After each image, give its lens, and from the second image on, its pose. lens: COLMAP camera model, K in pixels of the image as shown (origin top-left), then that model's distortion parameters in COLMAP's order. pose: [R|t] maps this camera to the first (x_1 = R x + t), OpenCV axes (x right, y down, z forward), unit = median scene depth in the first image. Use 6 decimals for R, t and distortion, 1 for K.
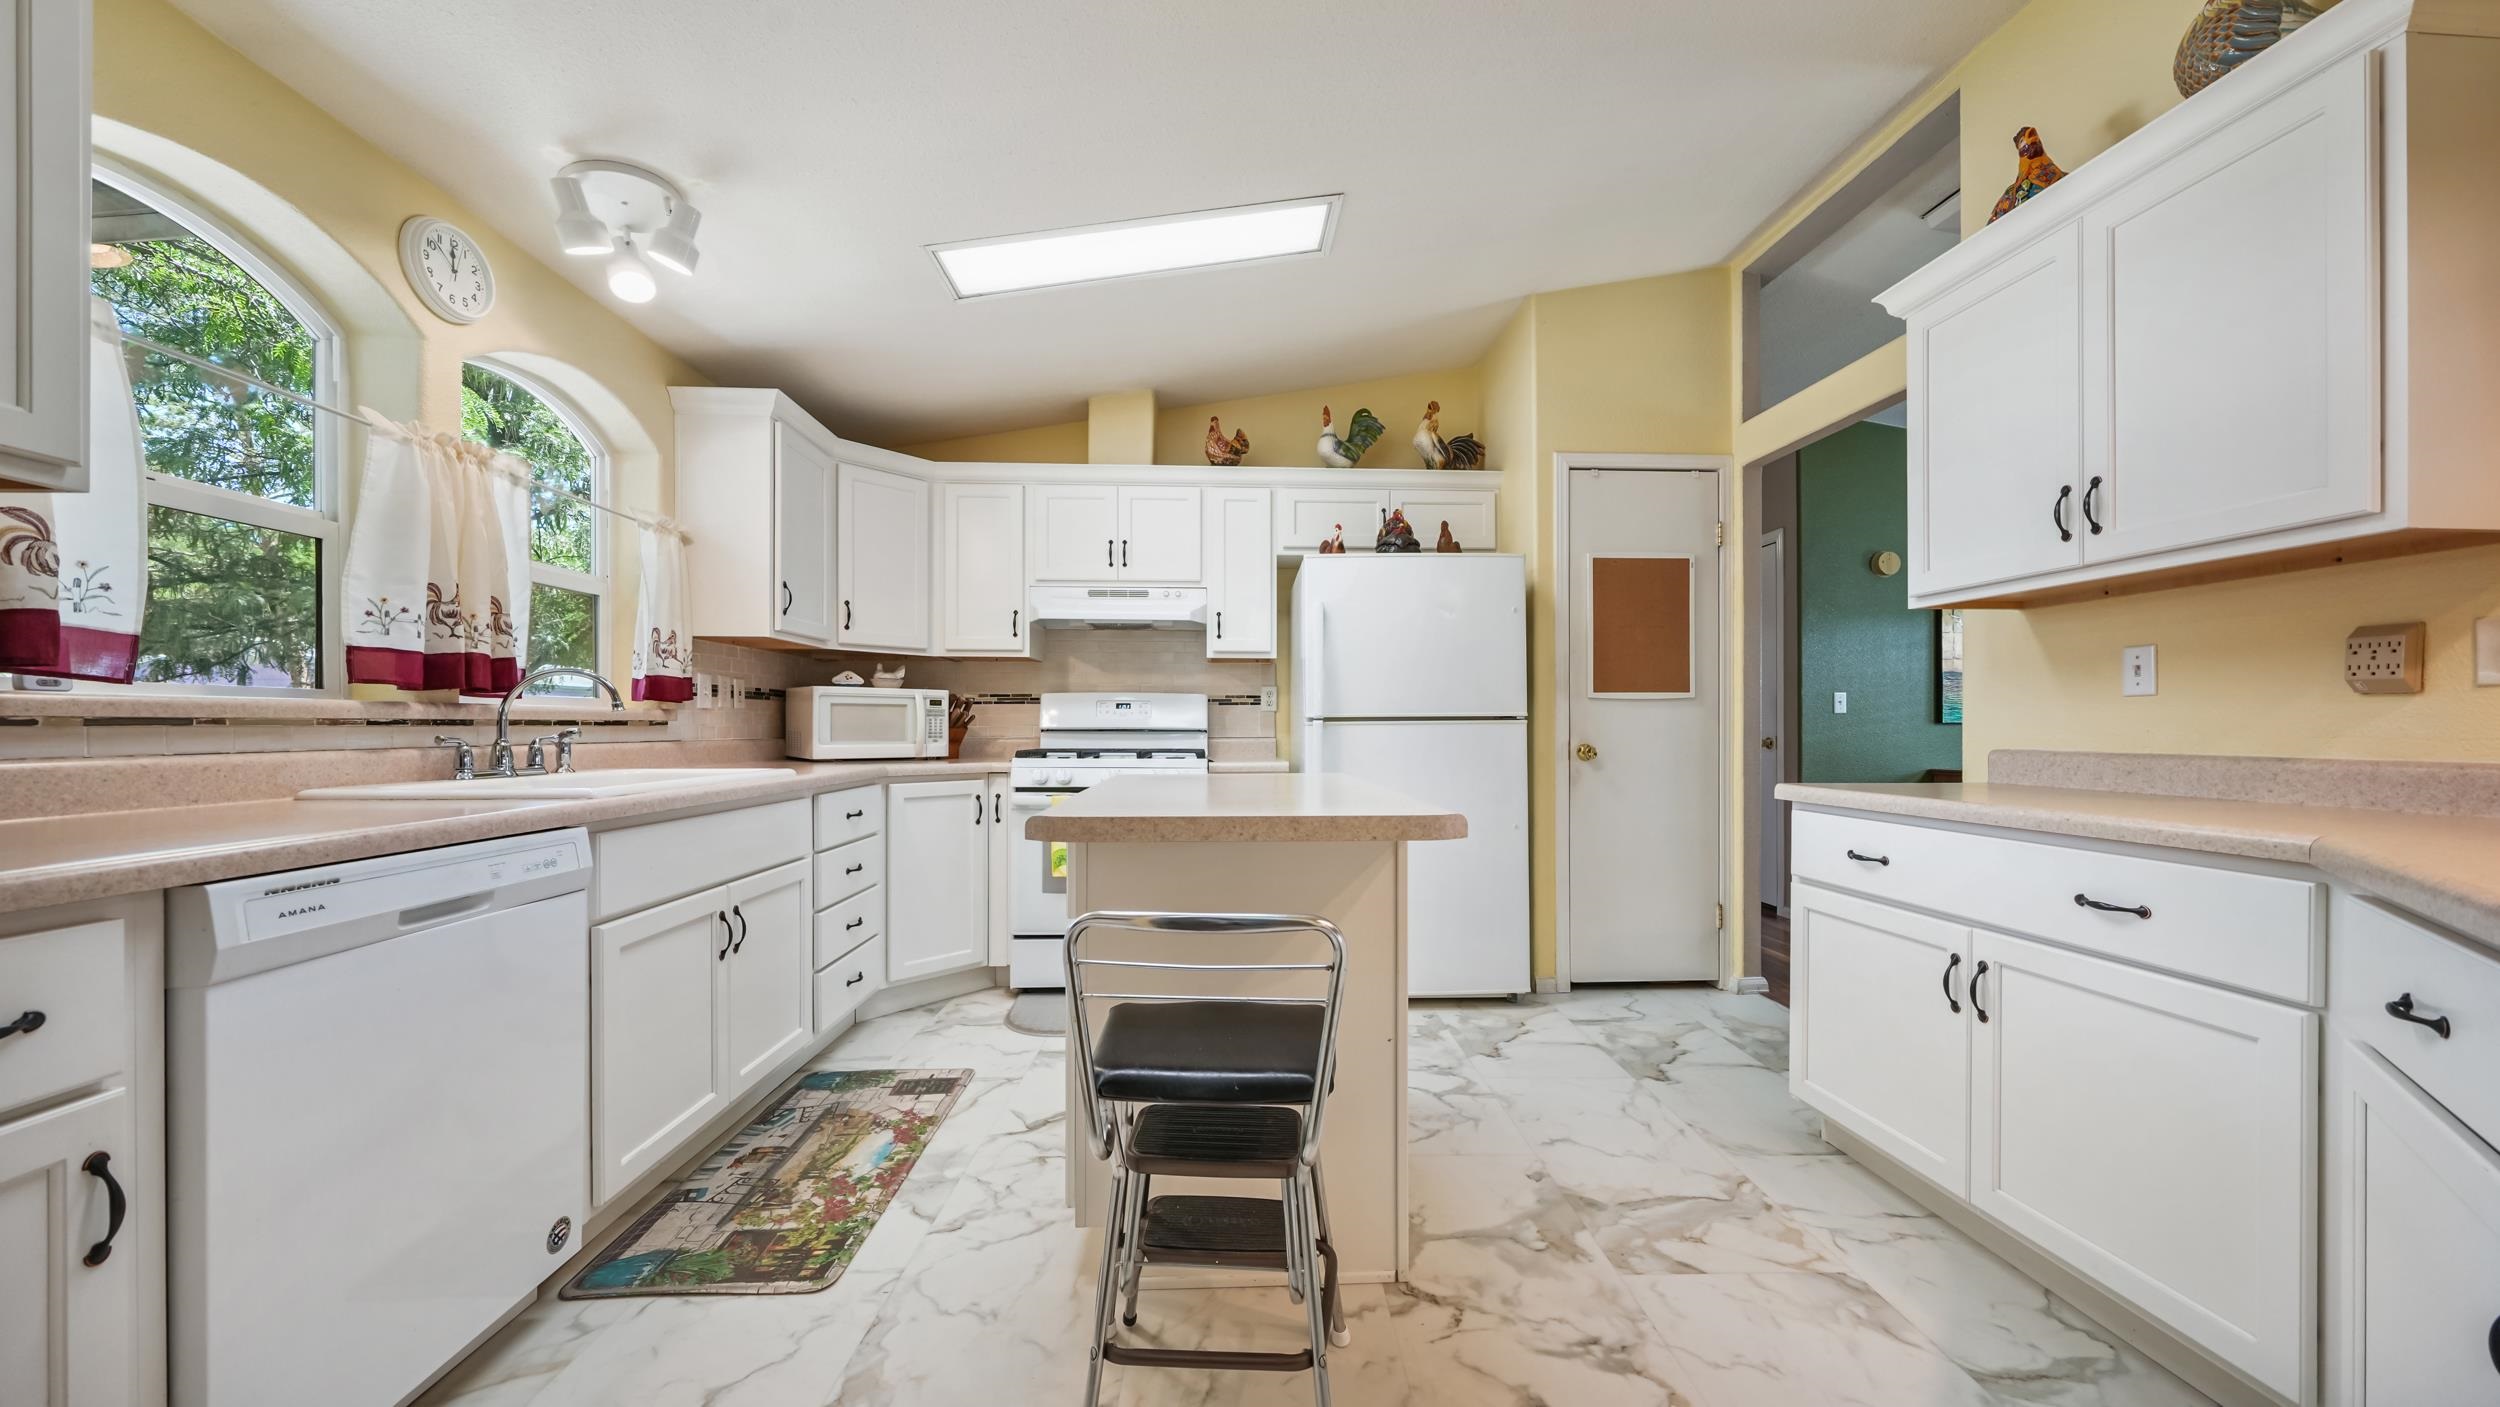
lens RADIAL K [[852.1, 0, 1247.0], [0, 852.1, 722.3], [0, 0, 1]] dist [-0.009691, 0.000053]
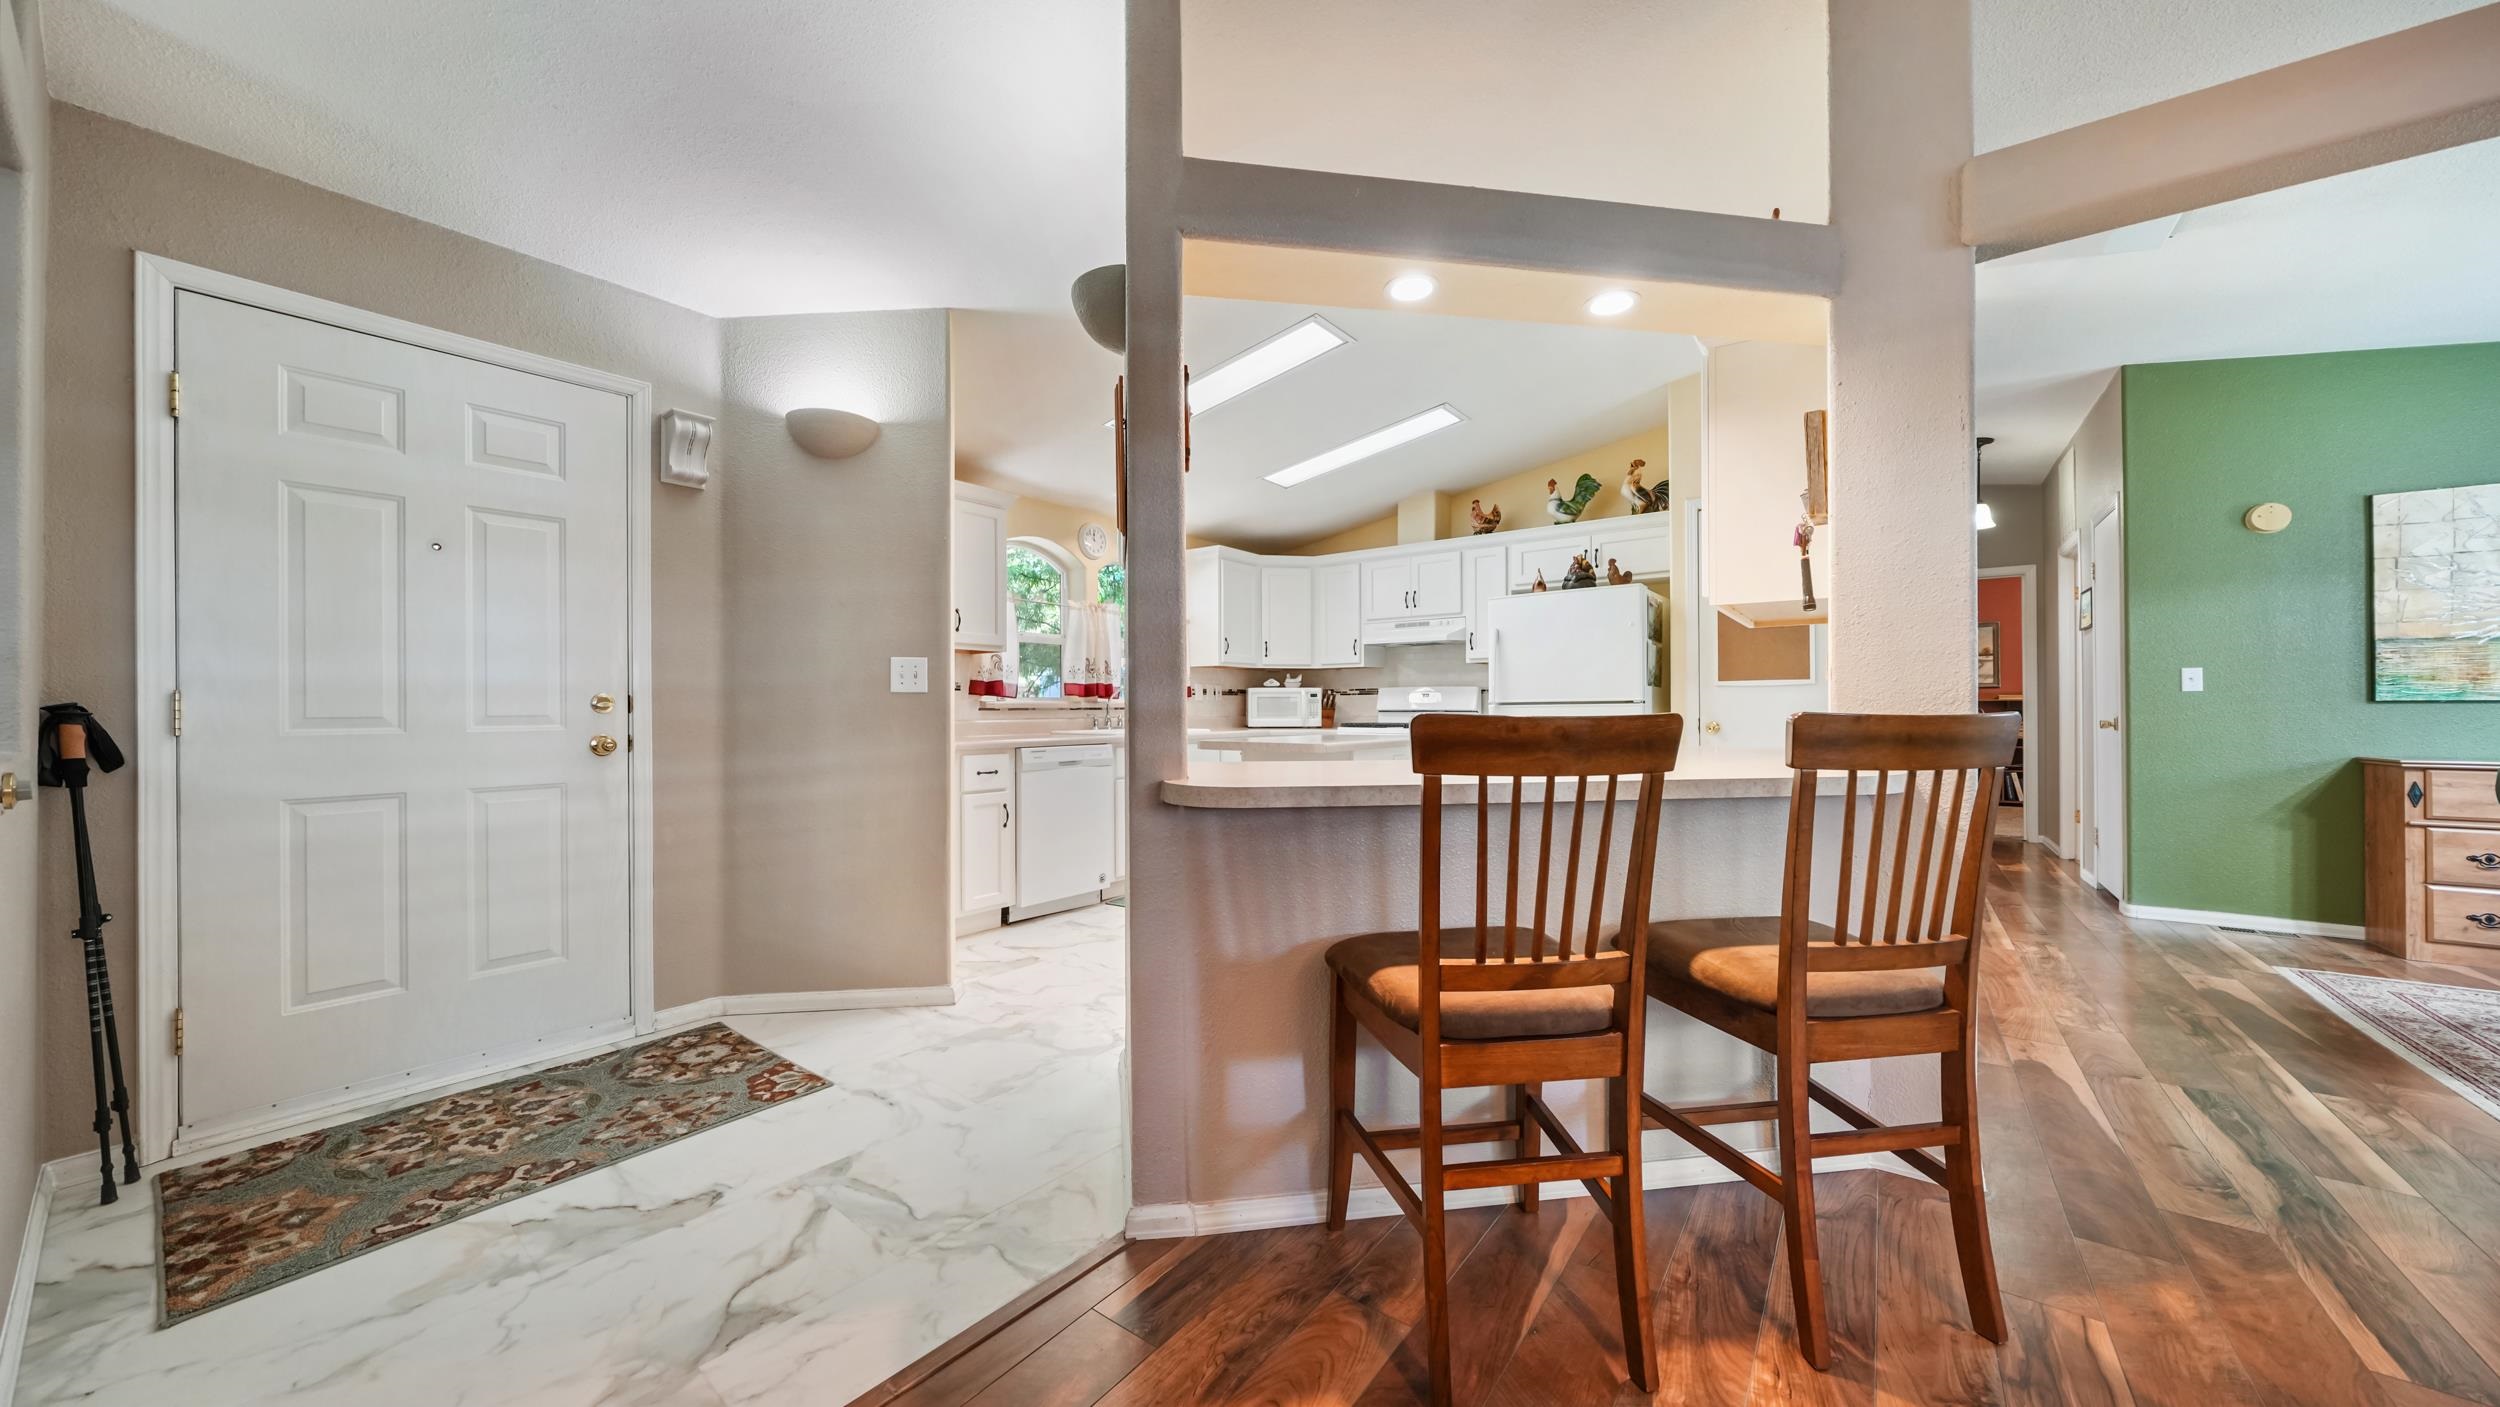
lens RADIAL K [[846.1, 0, 1250.0], [0, 846.1, 703.5], [0, 0, 1]] dist [-0.000790, -0.000019]
pose [[0.768546, -0.006669, -0.639760, 0.645366], [0.006865, 0.999974, -0.002177, -0.003501], [0.639758, -0.002719, 0.768572, -0.419524]]
